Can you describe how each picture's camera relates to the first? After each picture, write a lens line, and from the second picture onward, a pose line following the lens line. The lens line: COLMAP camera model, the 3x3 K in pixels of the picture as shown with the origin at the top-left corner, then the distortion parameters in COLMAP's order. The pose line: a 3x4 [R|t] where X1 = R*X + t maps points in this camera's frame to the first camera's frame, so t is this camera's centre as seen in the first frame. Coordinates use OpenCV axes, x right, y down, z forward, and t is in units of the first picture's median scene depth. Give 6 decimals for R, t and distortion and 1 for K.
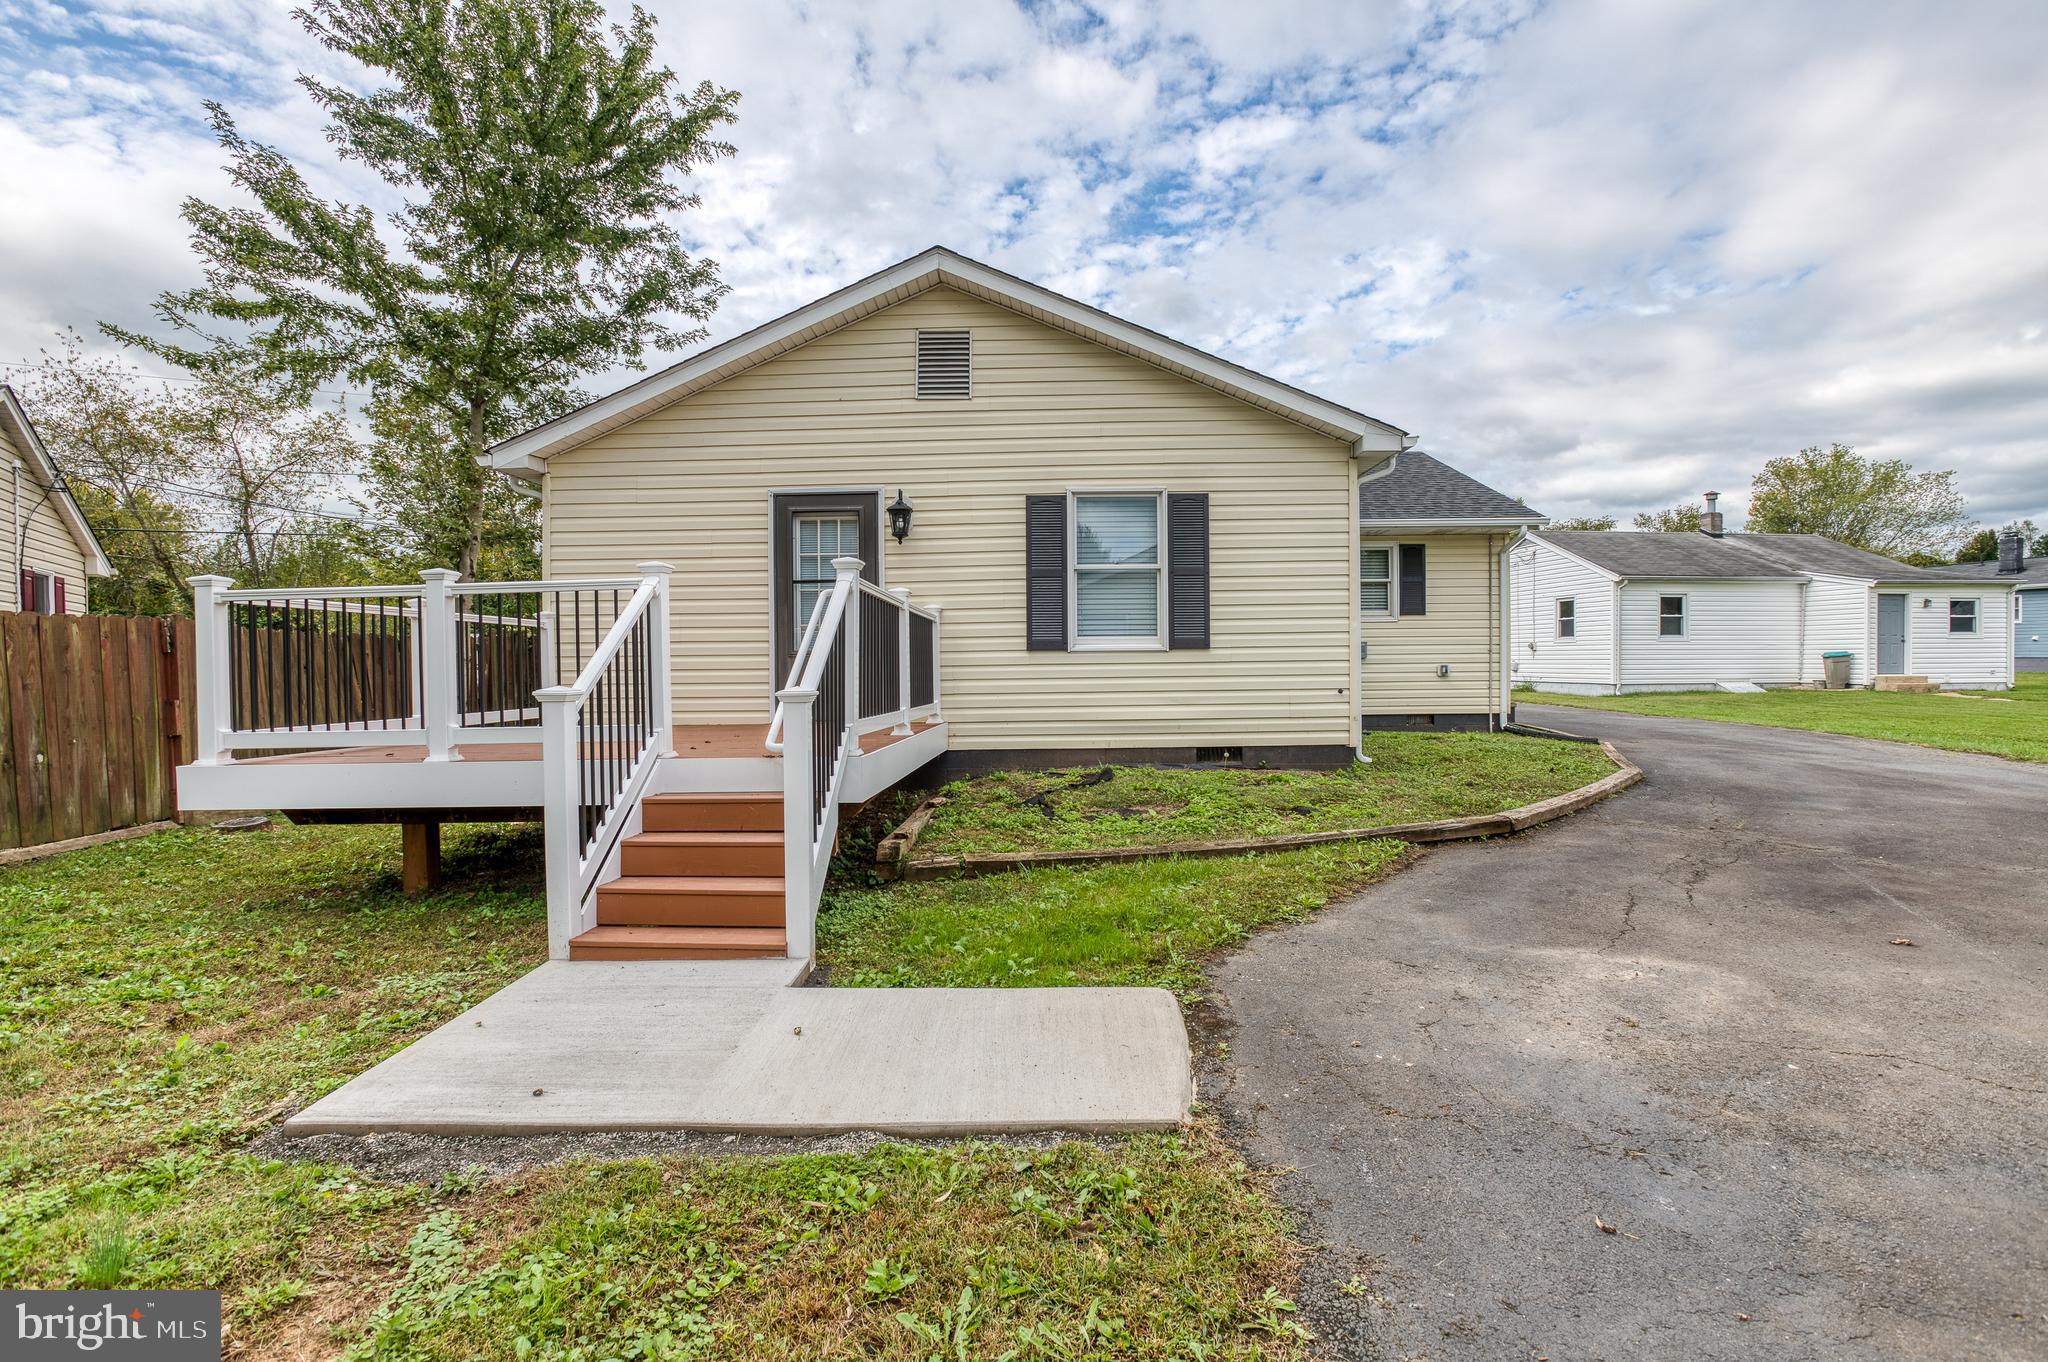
lens RADIAL K [[986.9, 0, 1021.6], [0, 986.9, 671.8], [0, 0, 1]] dist [-0.046245, 0.017355]
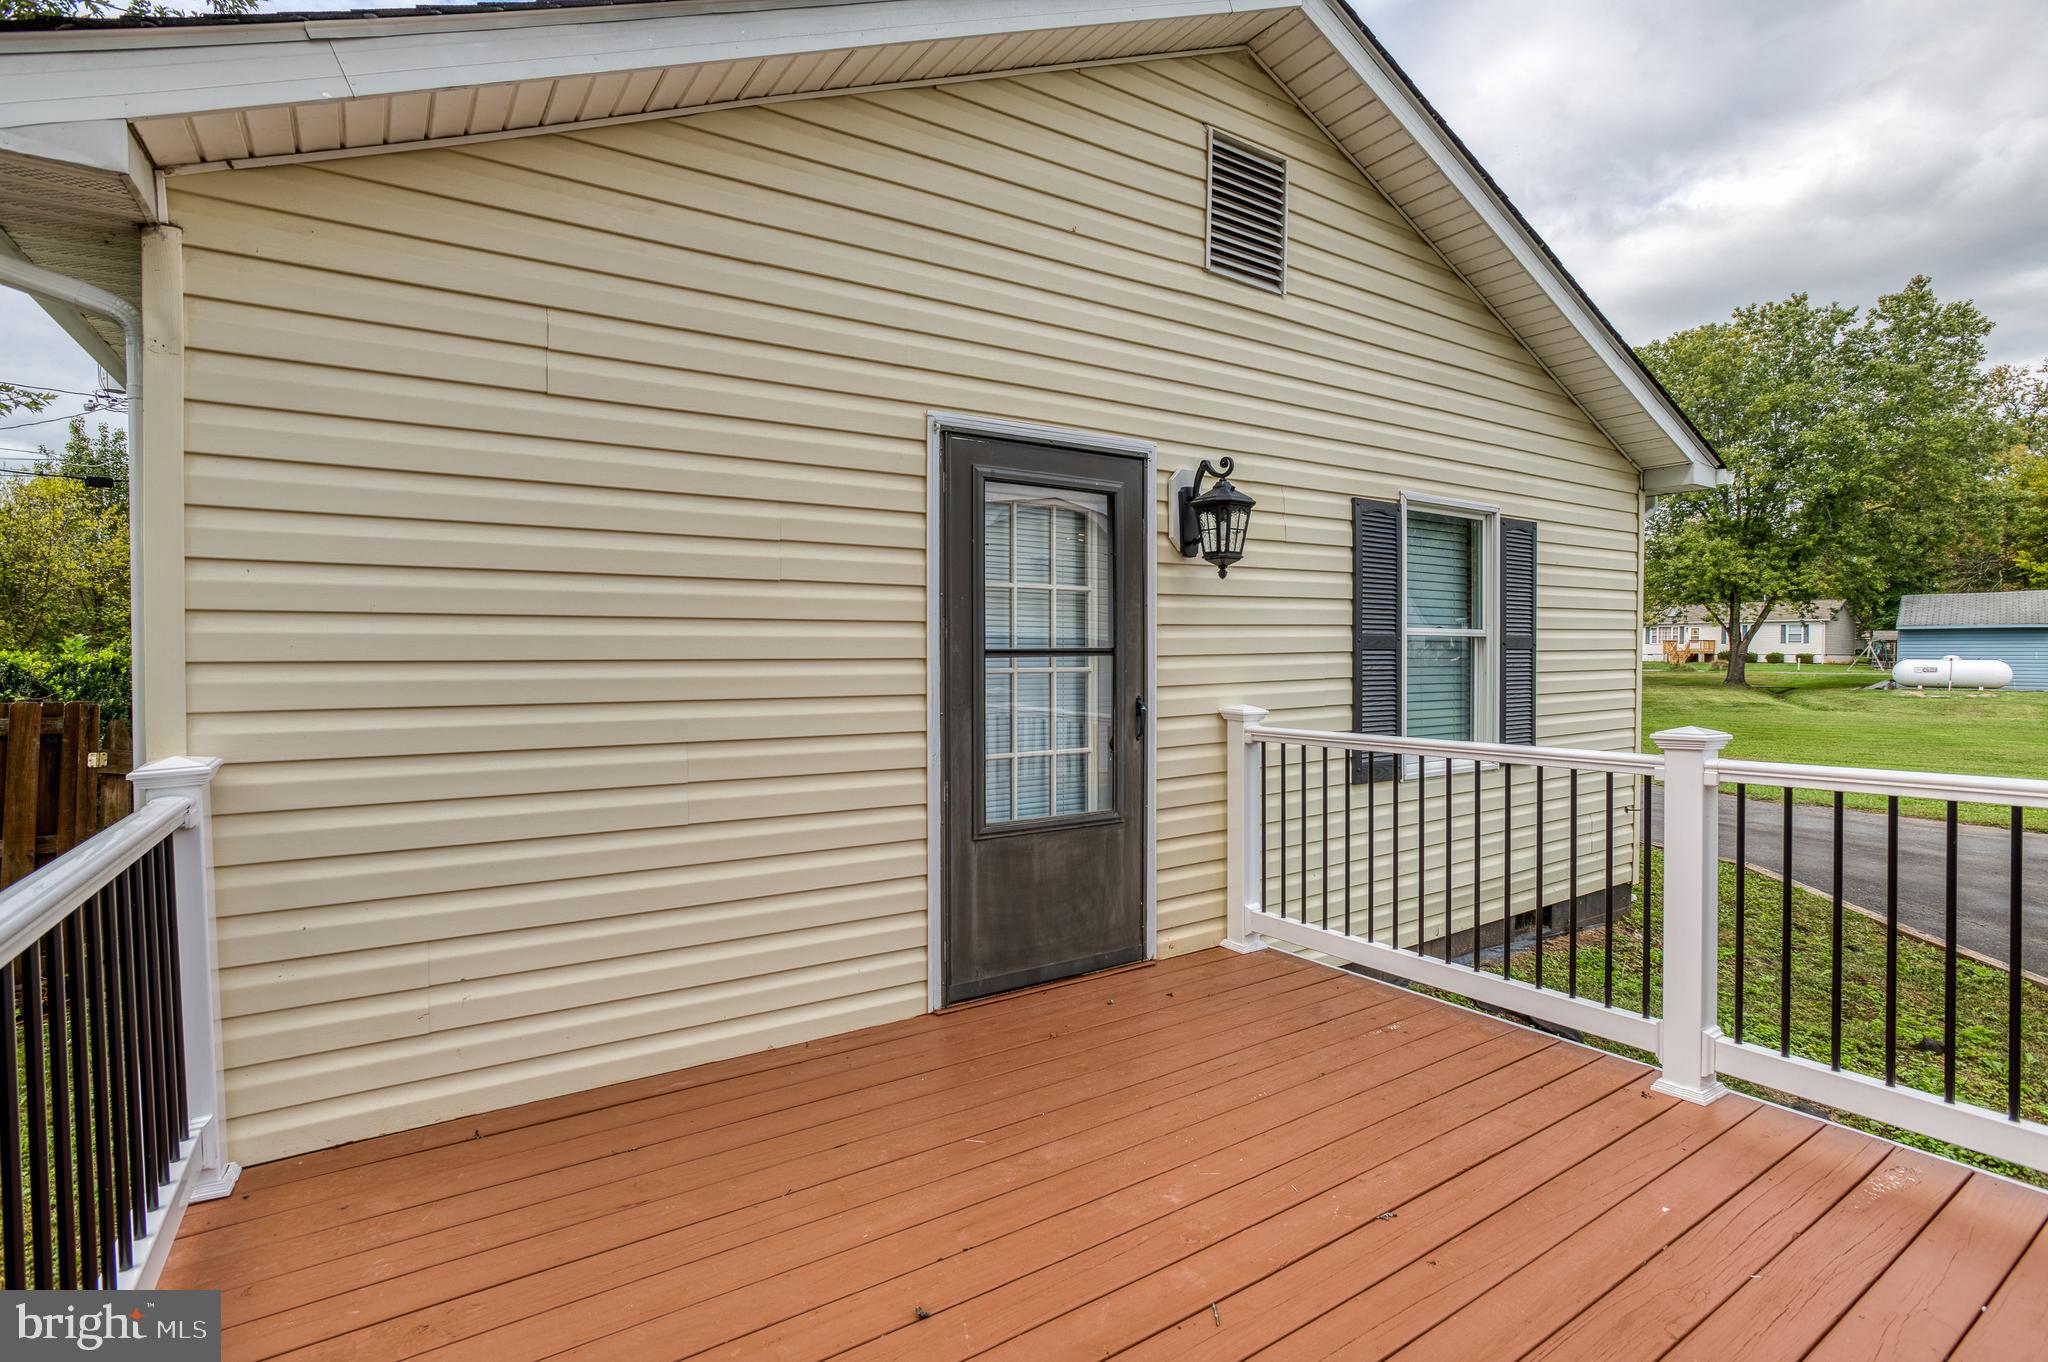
lens RADIAL K [[986.9, 0, 1032.0], [0, 986.9, 666.4], [0, 0, 1]] dist [-0.046245, 0.017355]
pose [[0.819397, 0.000187, 0.573227, -0.445278], [-0.004217, 0.999975, 0.005701, -0.088174], [-0.573212, -0.007089, 0.819377, 0.657038]]
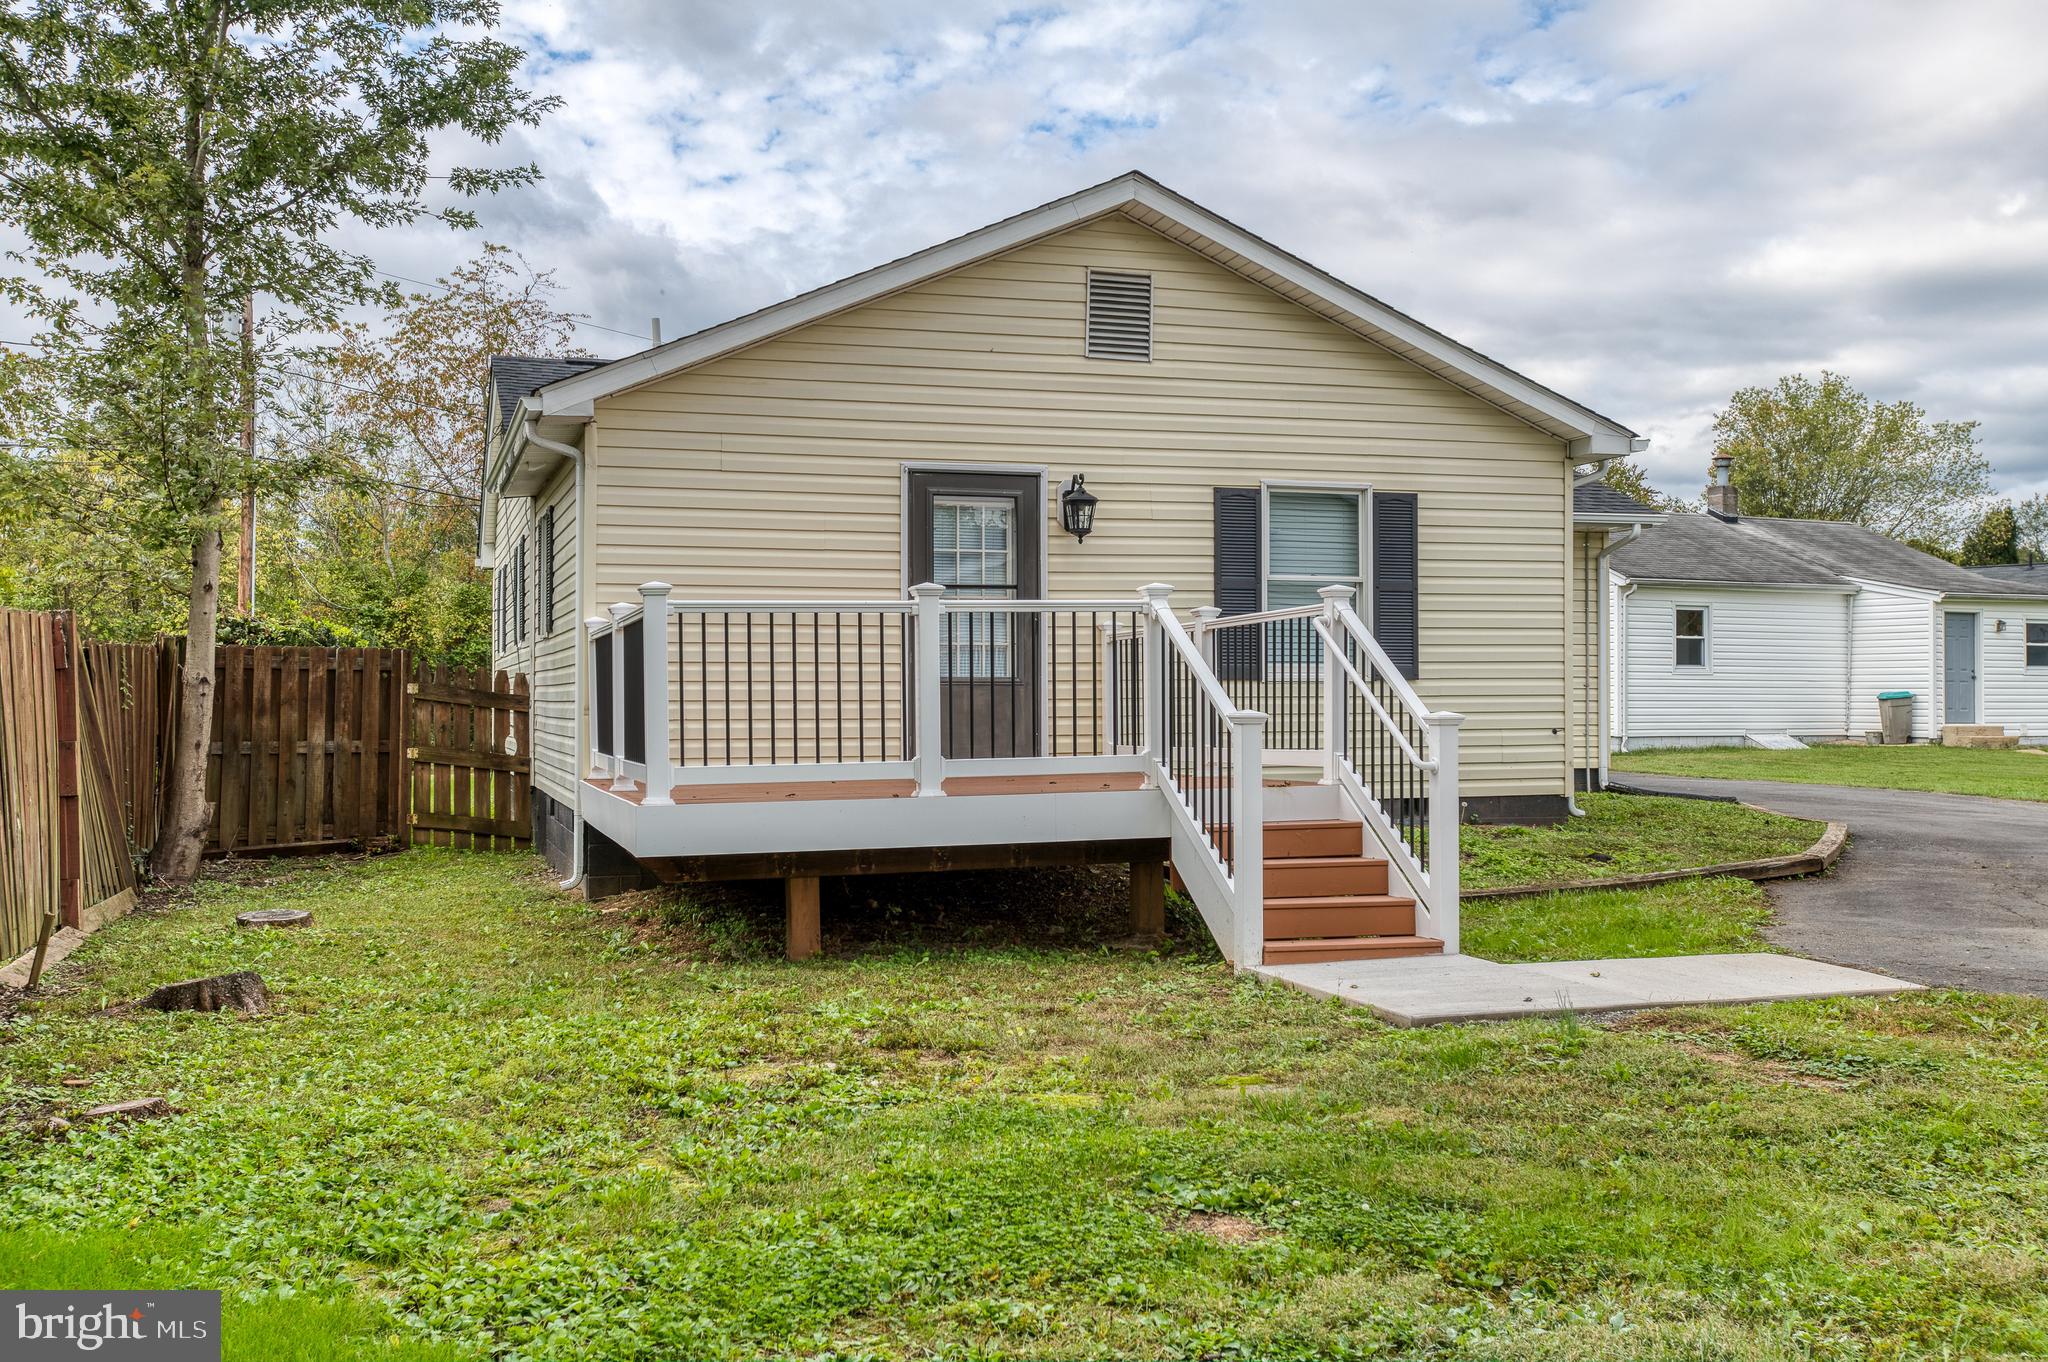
lens RADIAL K [[1935.3, 0, 1038.7], [0, 1935.3, 672.6], [0, 0, 1]] dist [0.056934, 0.000000]
pose [[0.943031, 0.011942, 0.332491, -0.649770], [-0.003520, 0.999658, -0.025923, 0.013518], [-0.332687, 0.023276, 0.942750, -0.433469]]
